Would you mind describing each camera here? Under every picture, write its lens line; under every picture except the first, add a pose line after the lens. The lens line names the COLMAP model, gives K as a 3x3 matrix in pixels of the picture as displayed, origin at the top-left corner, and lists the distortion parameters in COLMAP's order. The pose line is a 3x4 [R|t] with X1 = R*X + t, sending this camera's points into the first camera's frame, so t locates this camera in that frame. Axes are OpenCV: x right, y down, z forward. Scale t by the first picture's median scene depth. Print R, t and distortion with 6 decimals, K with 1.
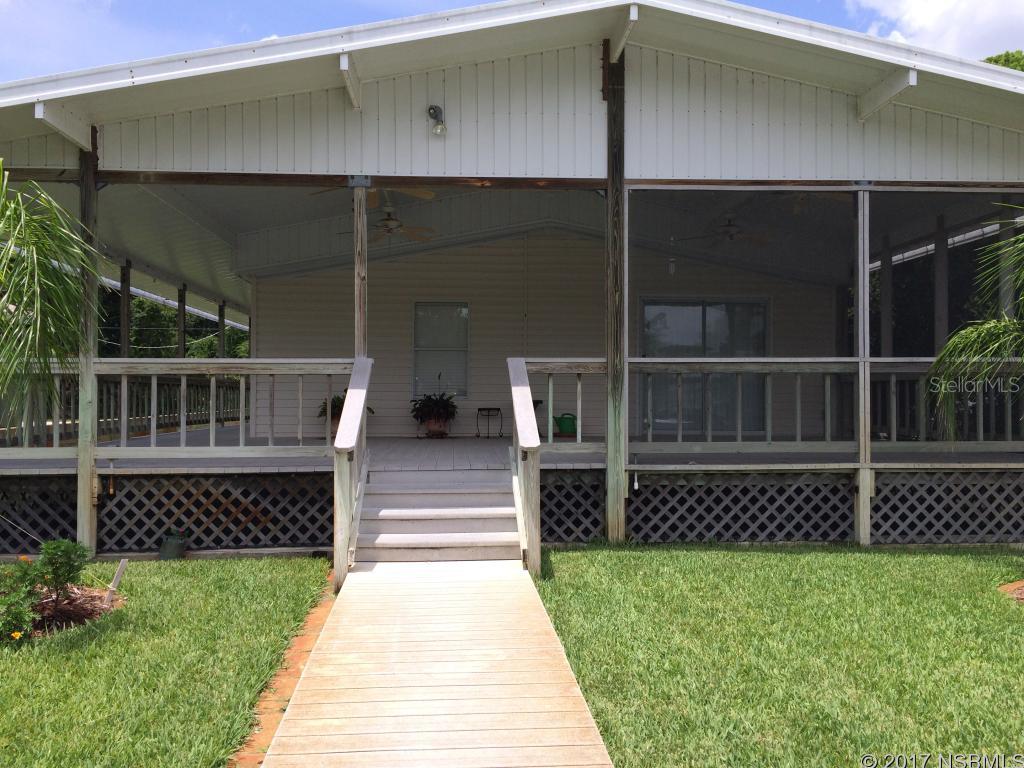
lens RADIAL K [[873.4, 0, 511.8], [0, 873.4, 379.8], [0, 0, 1]] dist [0.043344, -0.007199]
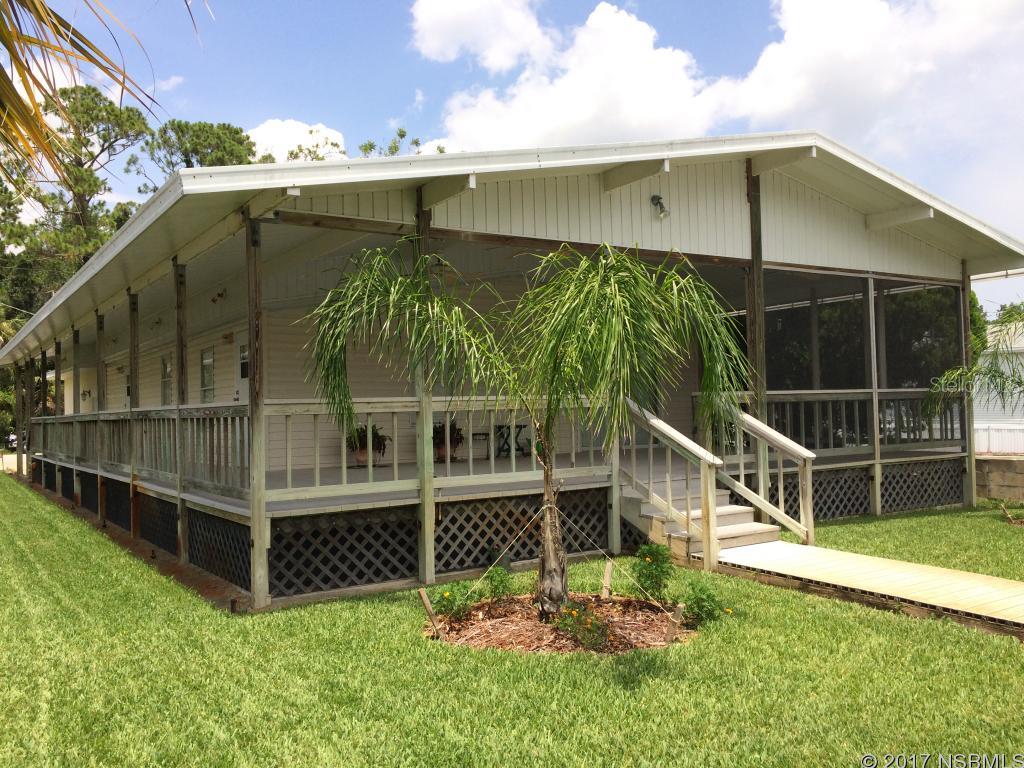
lens RADIAL K [[873.4, 0, 582.8], [0, 873.4, 392.4], [0, 0, 1]] dist [0.043344, -0.007199]
pose [[0.862394, -0.013181, 0.506067, -0.811136], [0.029100, 0.999299, -0.023561, 0.001225], [-0.505401, 0.035045, 0.862173, -0.035751]]
